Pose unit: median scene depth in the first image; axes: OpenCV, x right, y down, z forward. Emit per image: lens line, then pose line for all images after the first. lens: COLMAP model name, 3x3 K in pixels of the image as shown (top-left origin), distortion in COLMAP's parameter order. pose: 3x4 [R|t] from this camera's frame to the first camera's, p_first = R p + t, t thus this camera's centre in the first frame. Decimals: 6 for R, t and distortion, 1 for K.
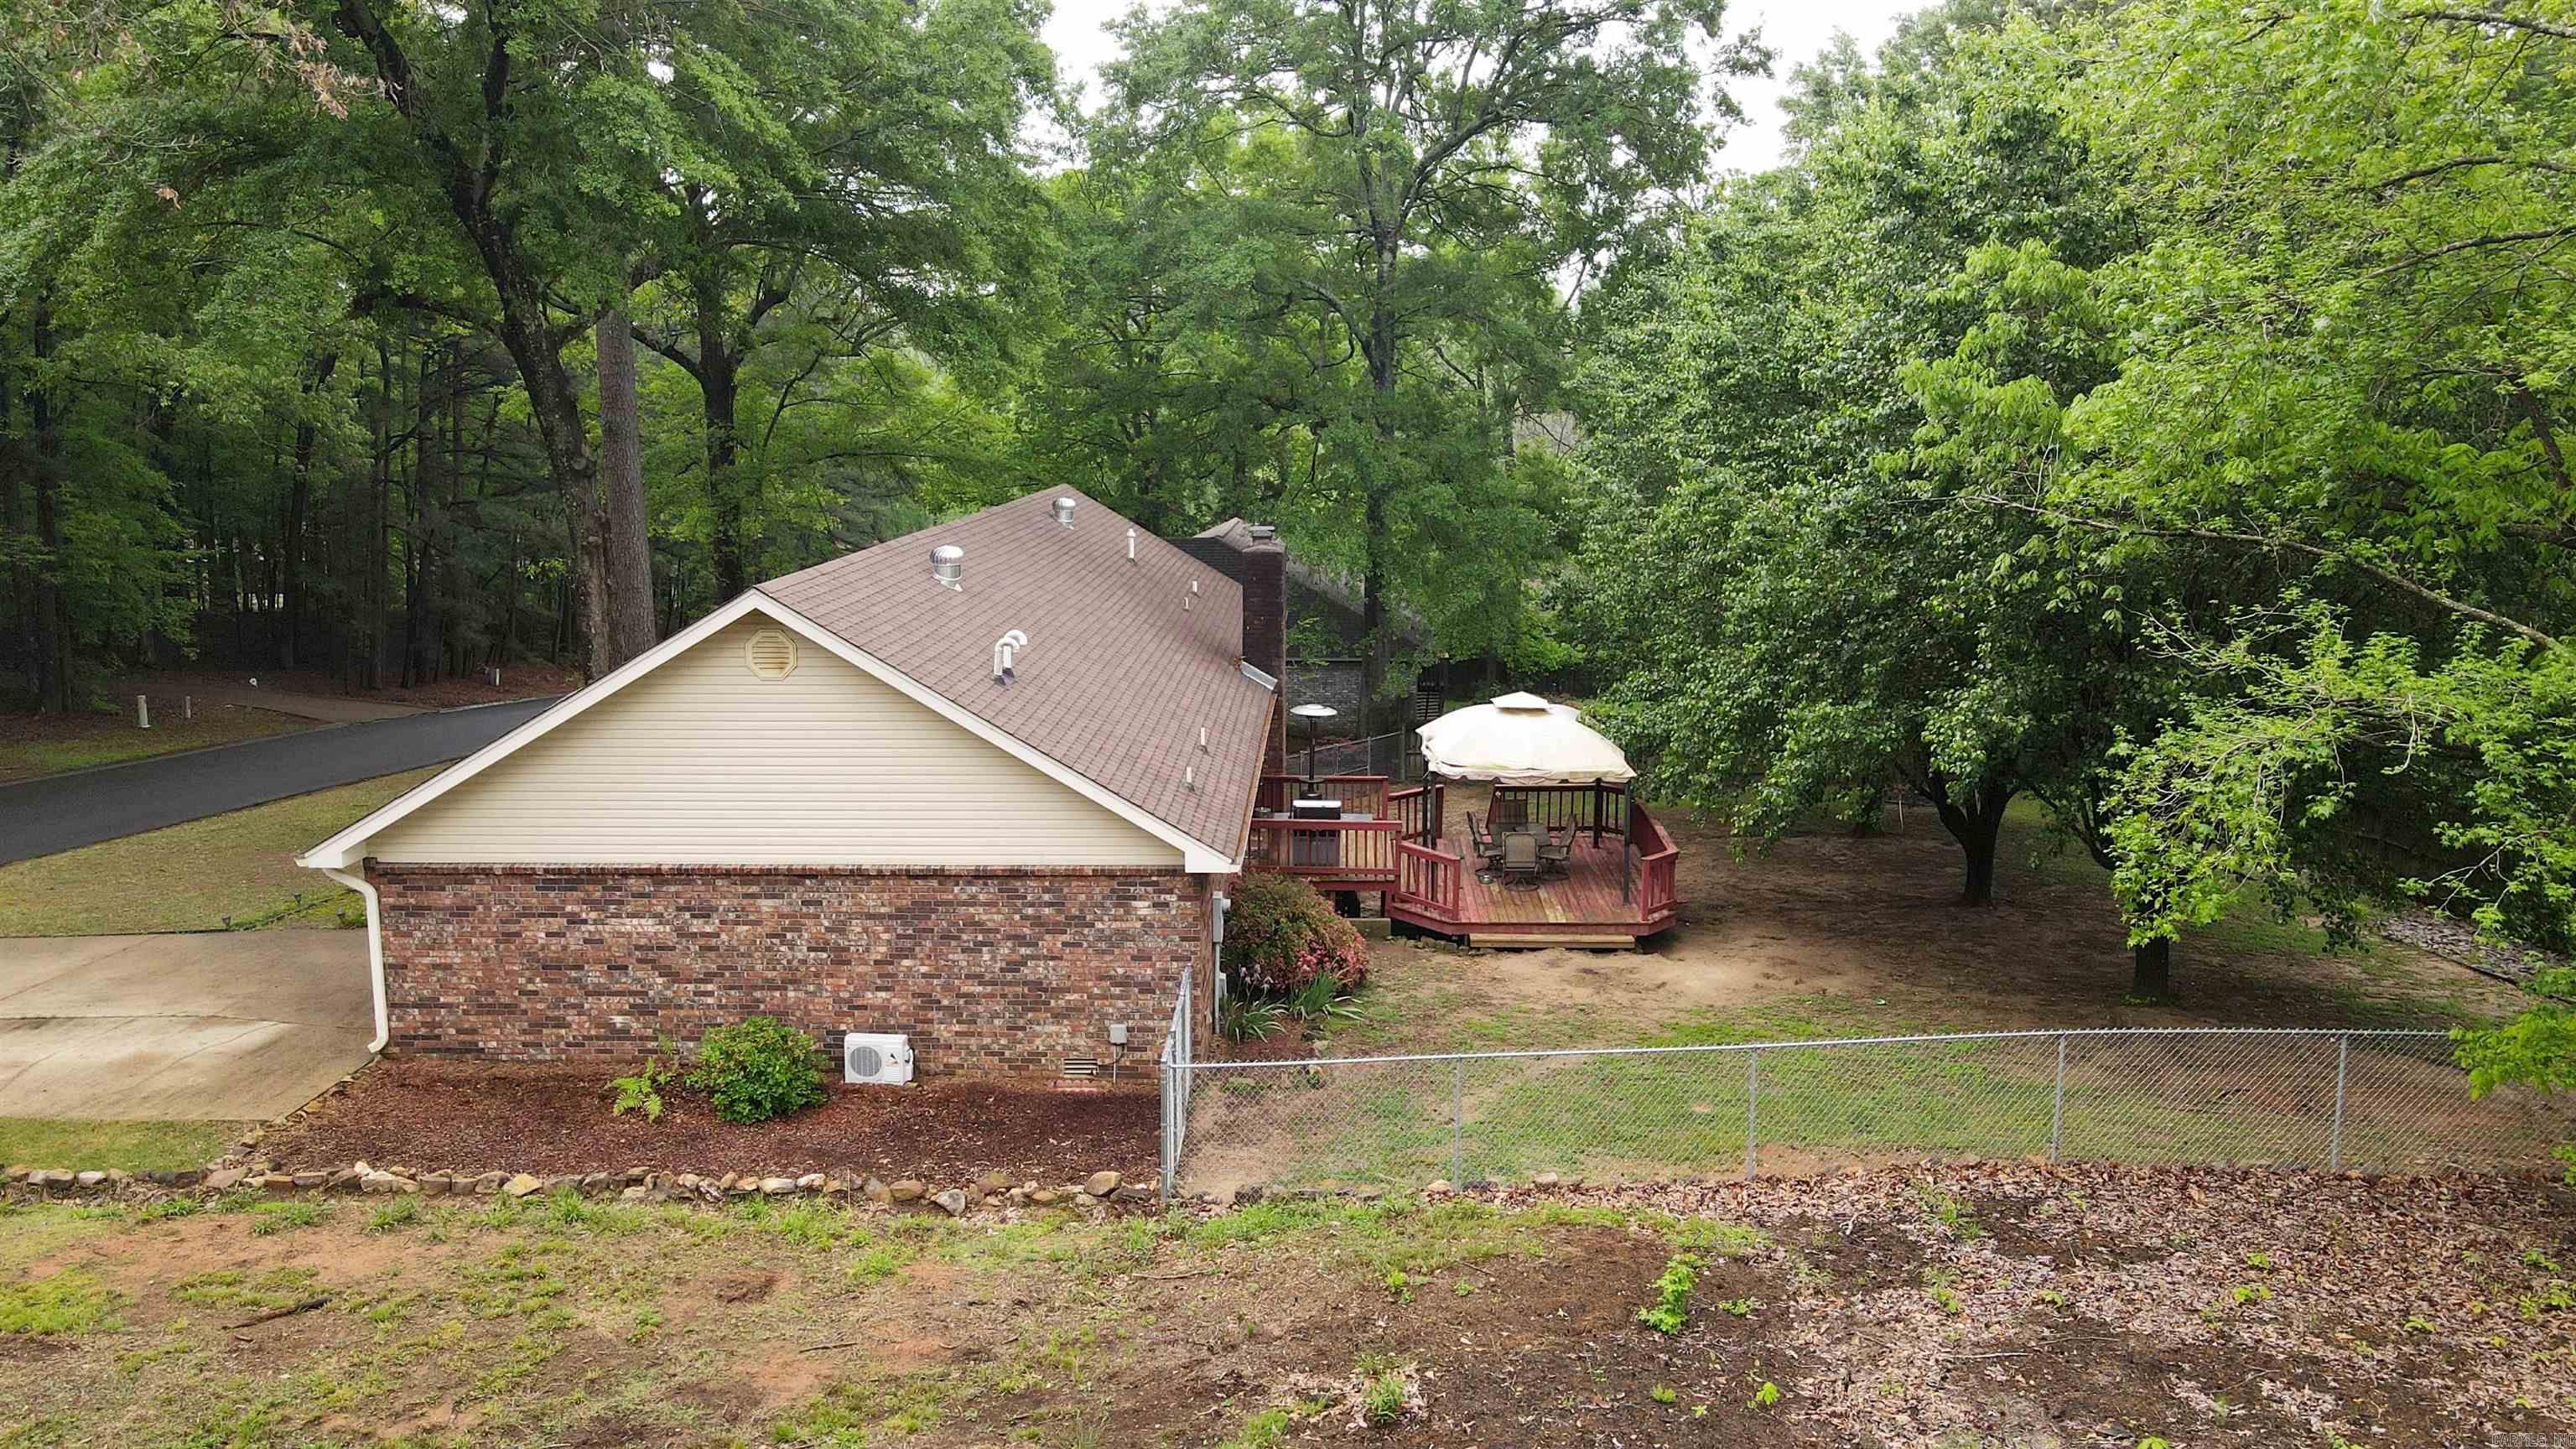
lens RADIAL K [[1895.7, 0, 1287.6], [0, 1895.7, 737.7], [0, 0, 1]] dist [-0.000024, 0.032482]
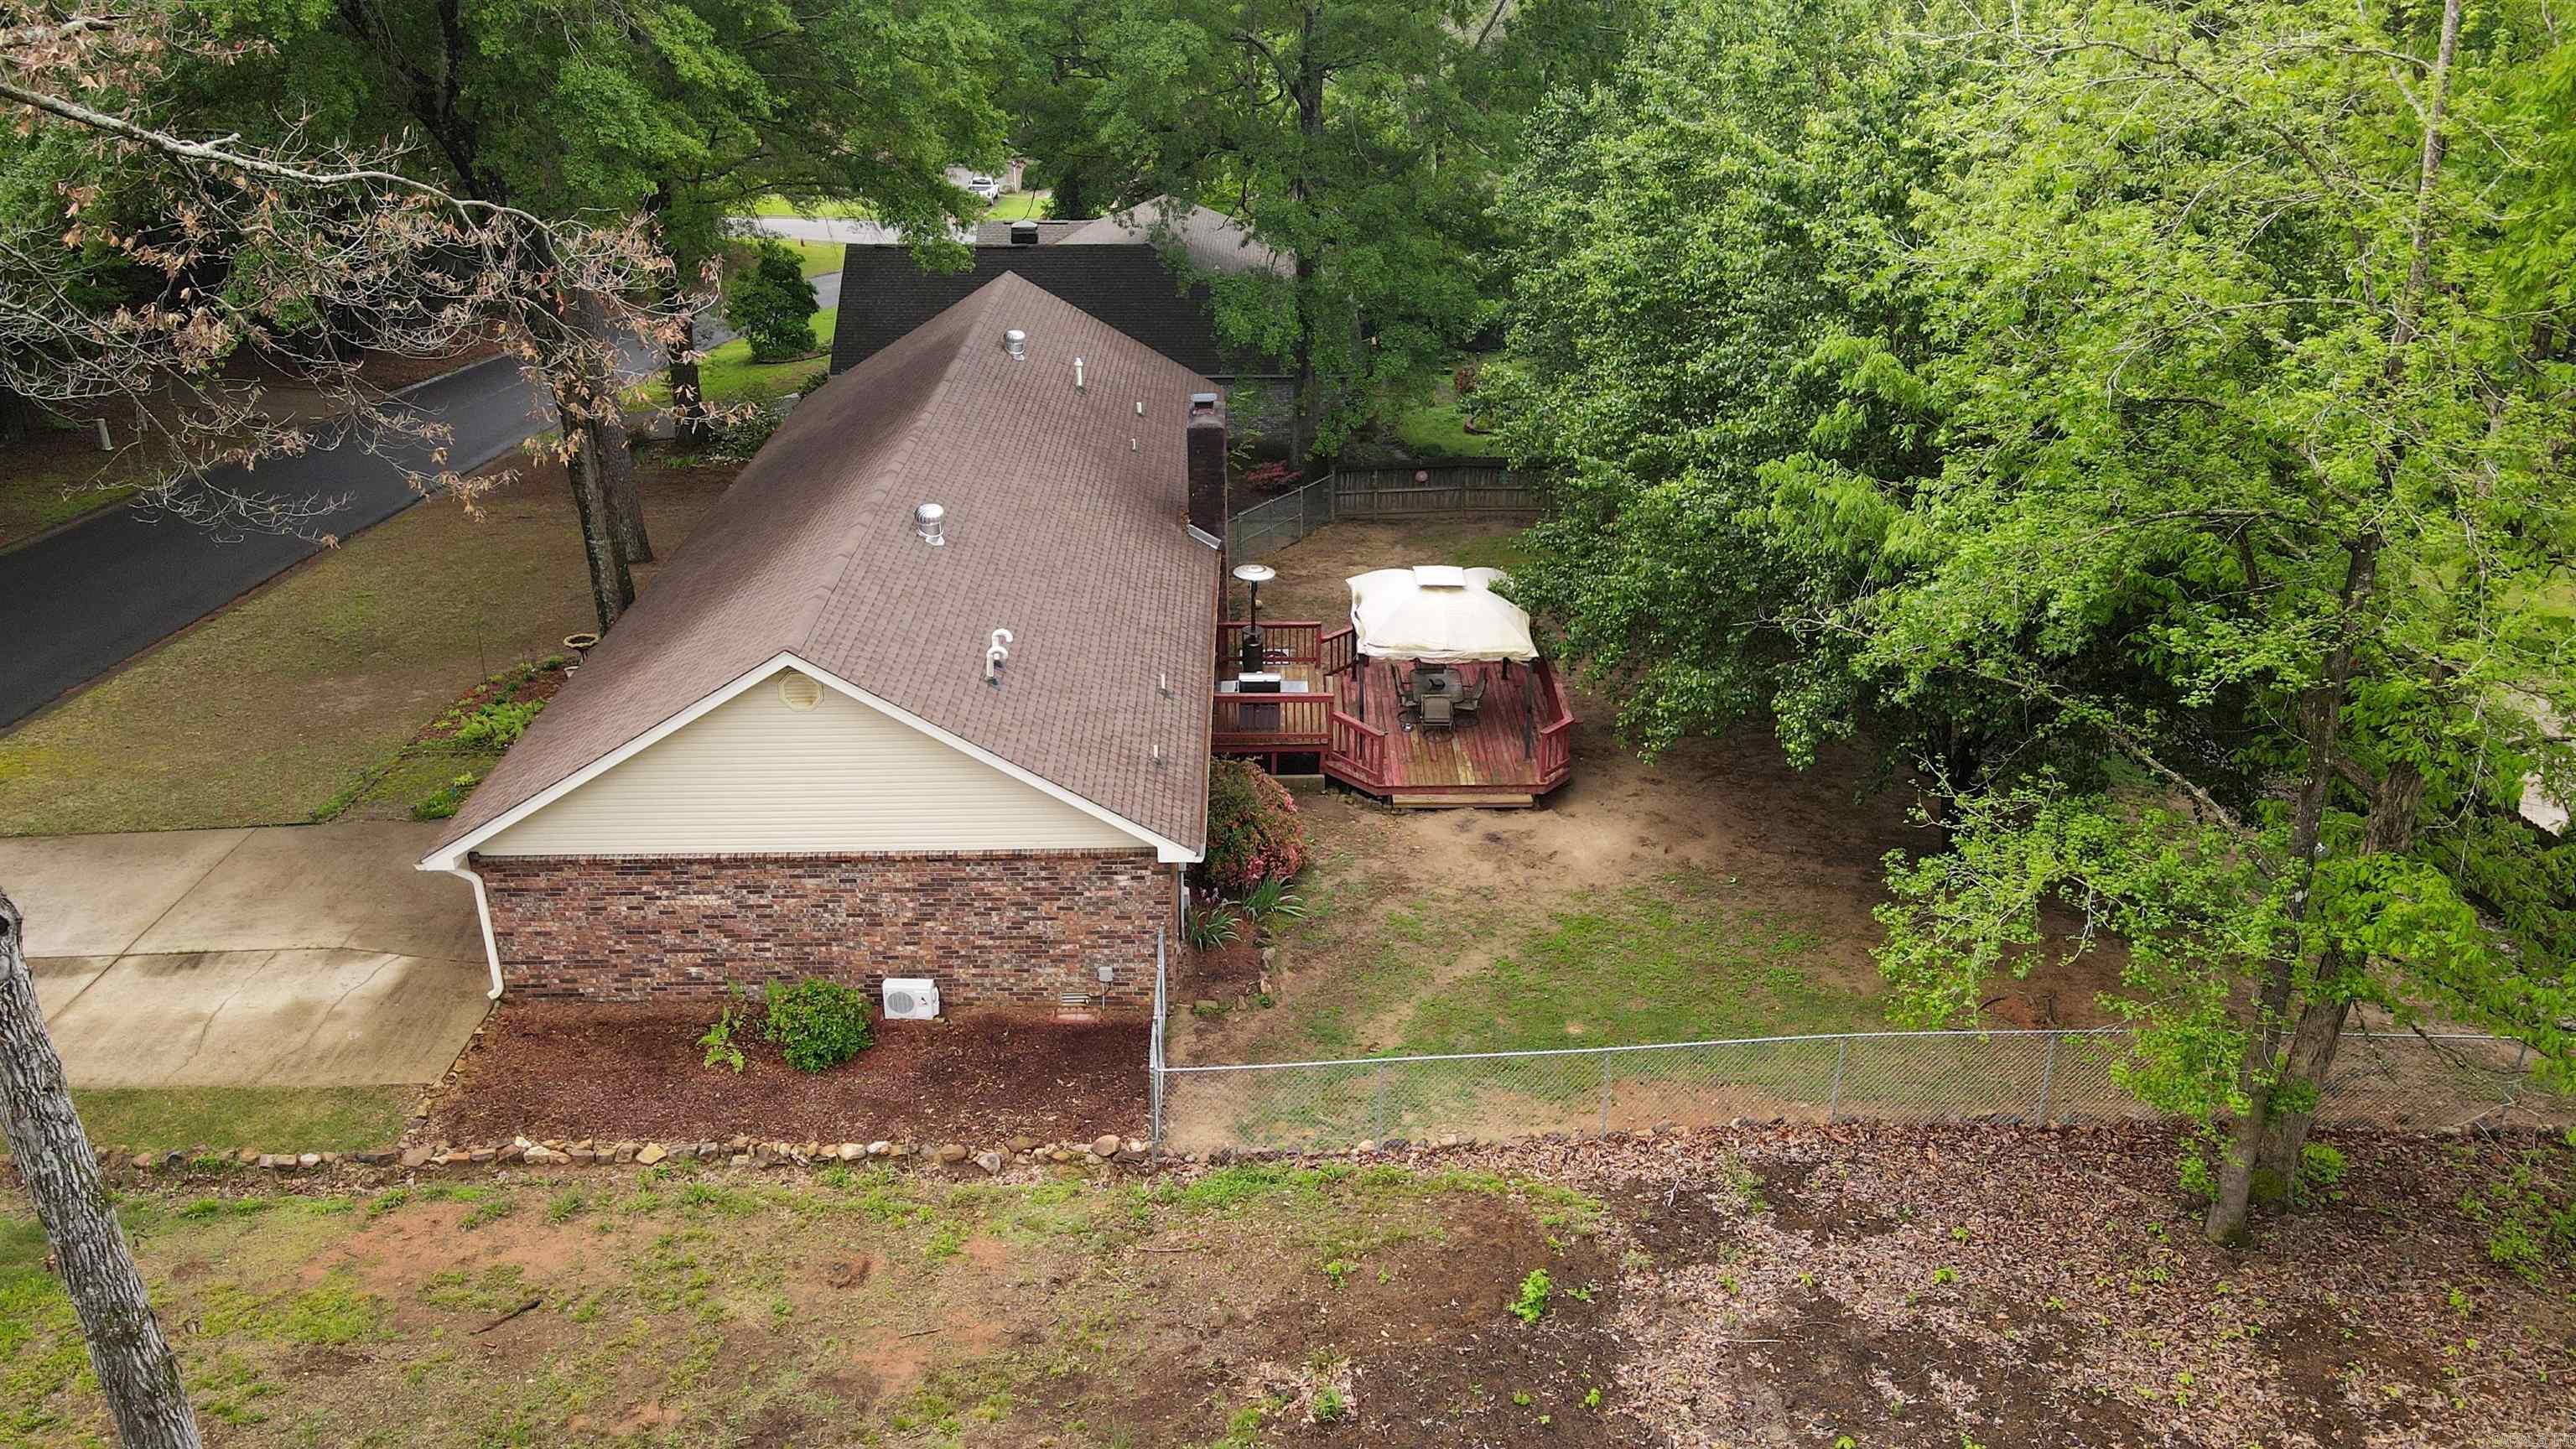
lens RADIAL K [[1895.7, 0, 1287.5], [0, 1895.7, 734.1], [0, 0, 1]] dist [-0.000024, 0.032482]
pose [[0.999194, -0.019840, 0.034896, -0.011412], [0.010332, 0.967141, 0.254032, -0.303397], [-0.038790, -0.253466, 0.966566, -0.152541]]
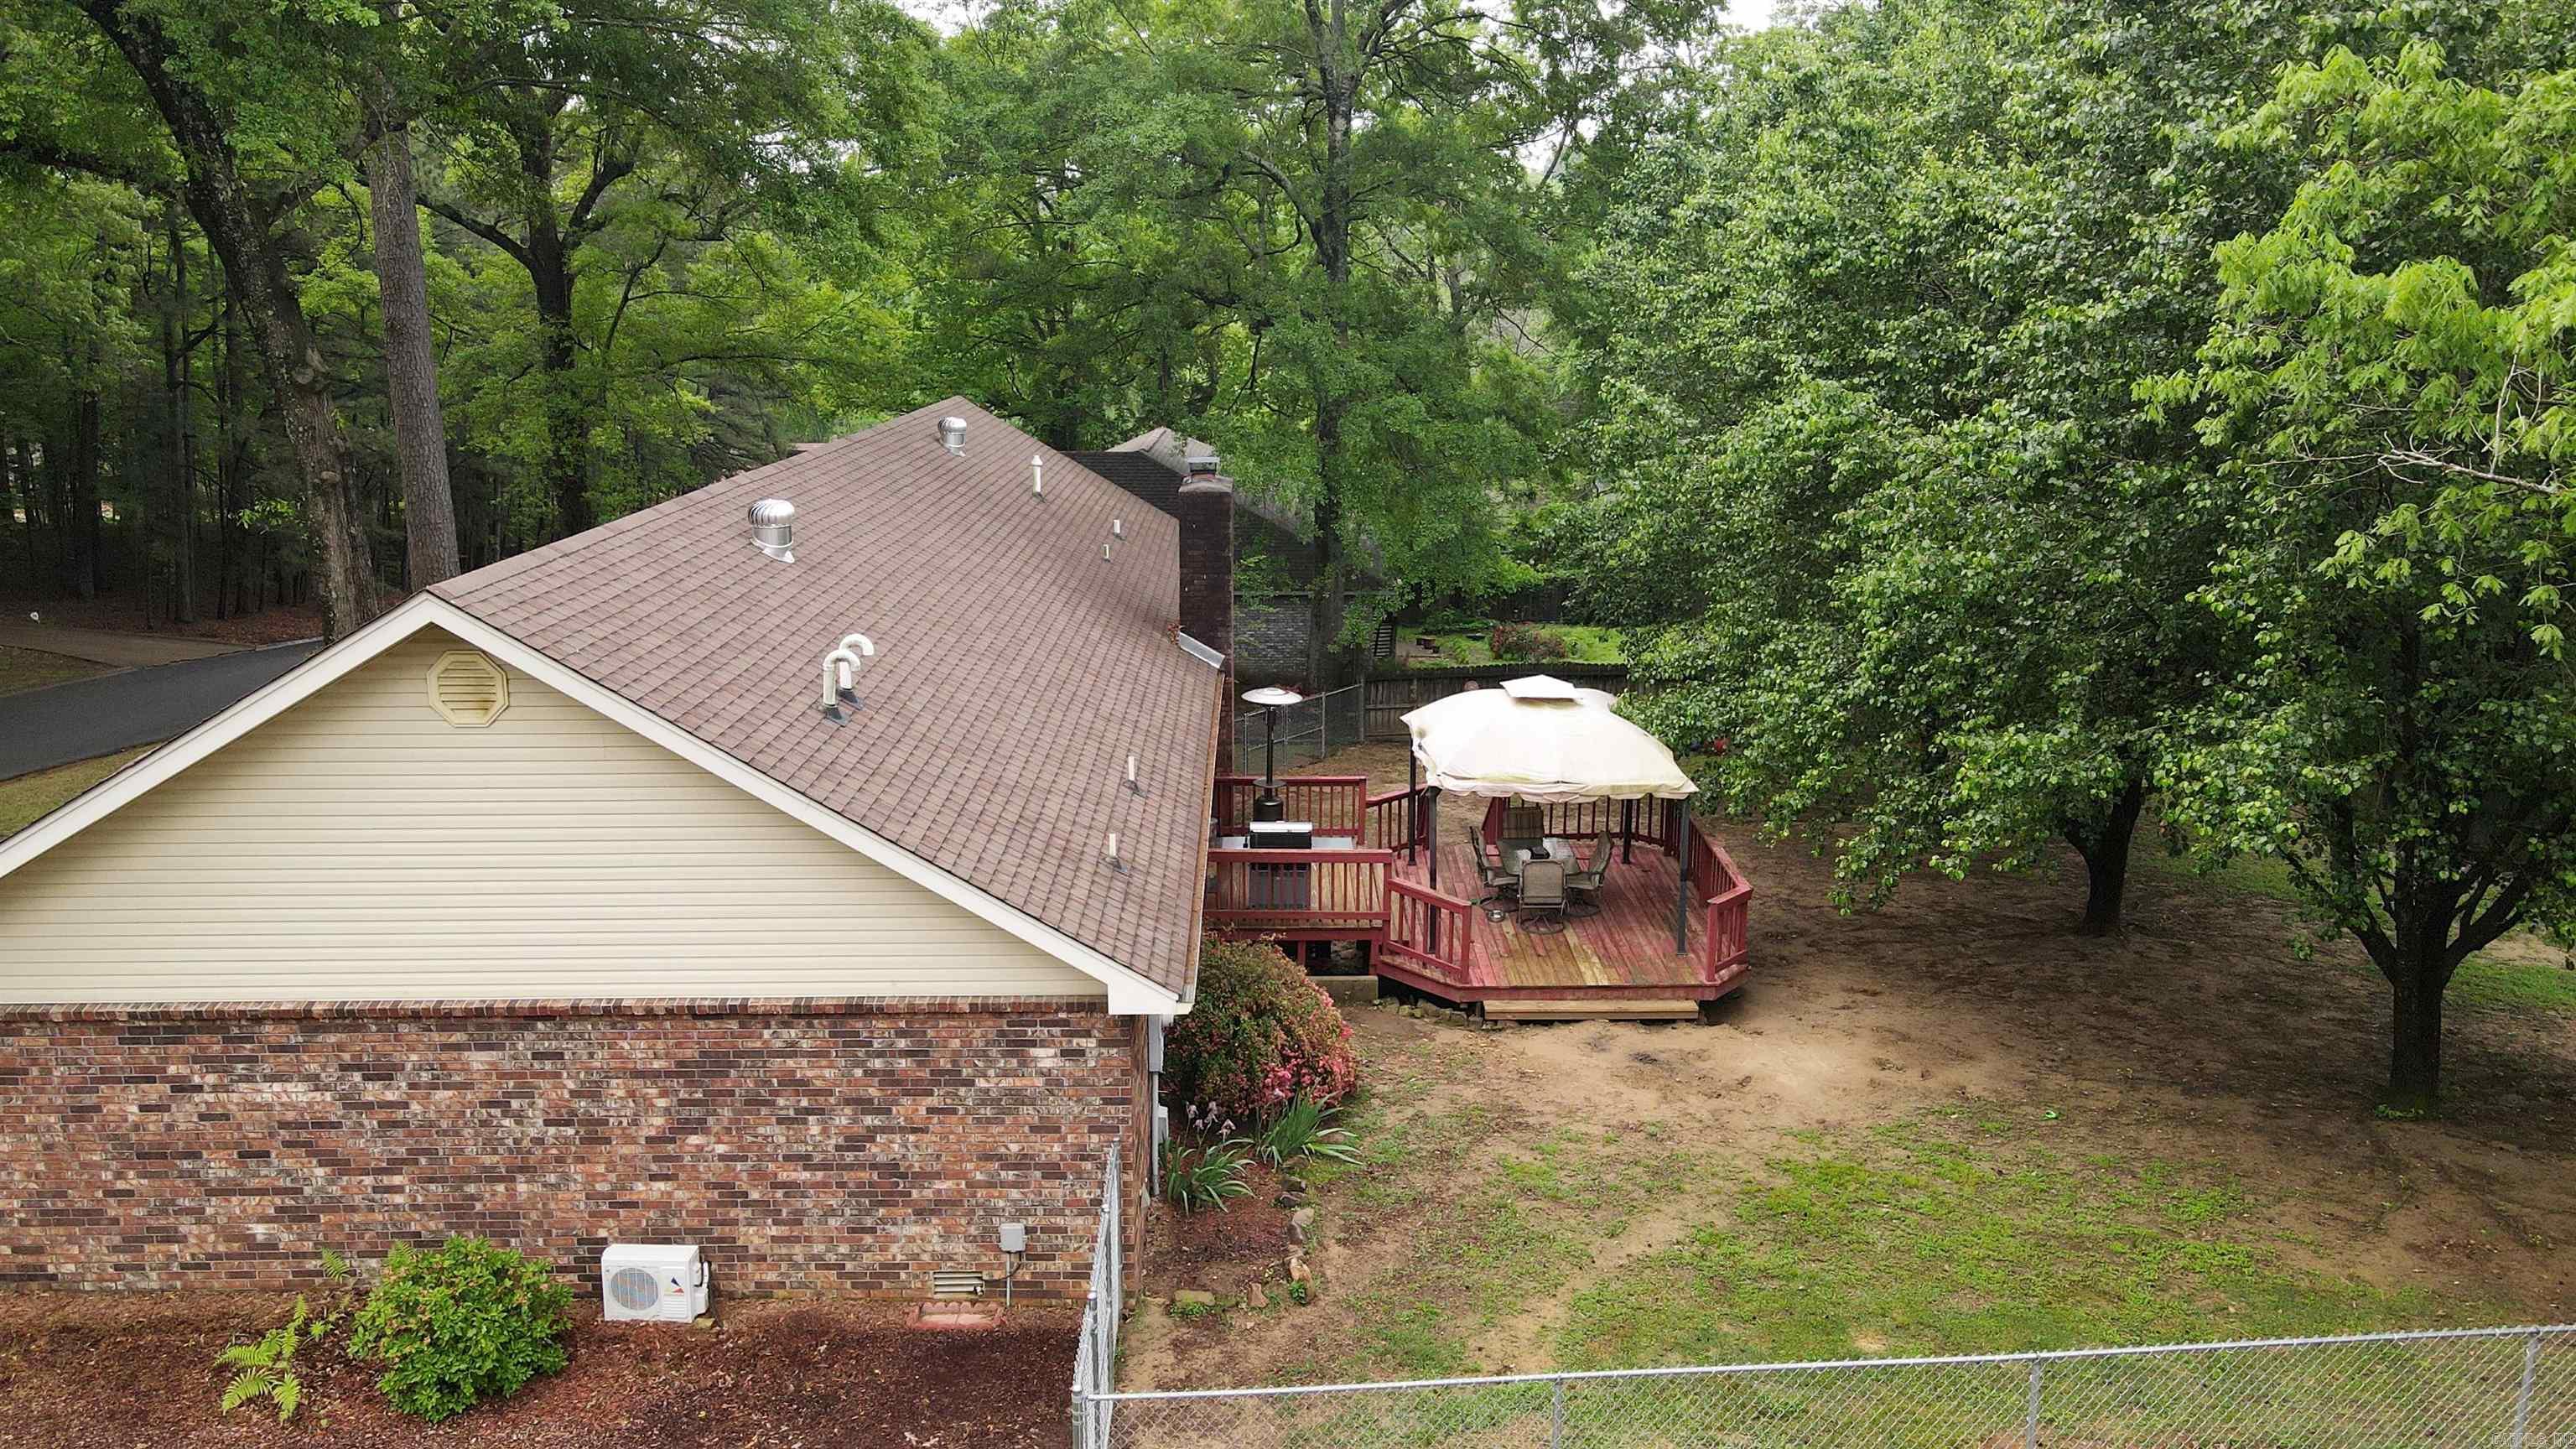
lens RADIAL K [[1895.7, 0, 1291.6], [0, 1895.7, 734.2], [0, 0, 1]] dist [-0.000024, 0.032482]
pose [[0.999081, -0.007985, 0.042102, -0.016546], [0.005773, 0.998609, 0.052412, -0.058561], [-0.042462, -0.052120, 0.997738, 0.324933]]
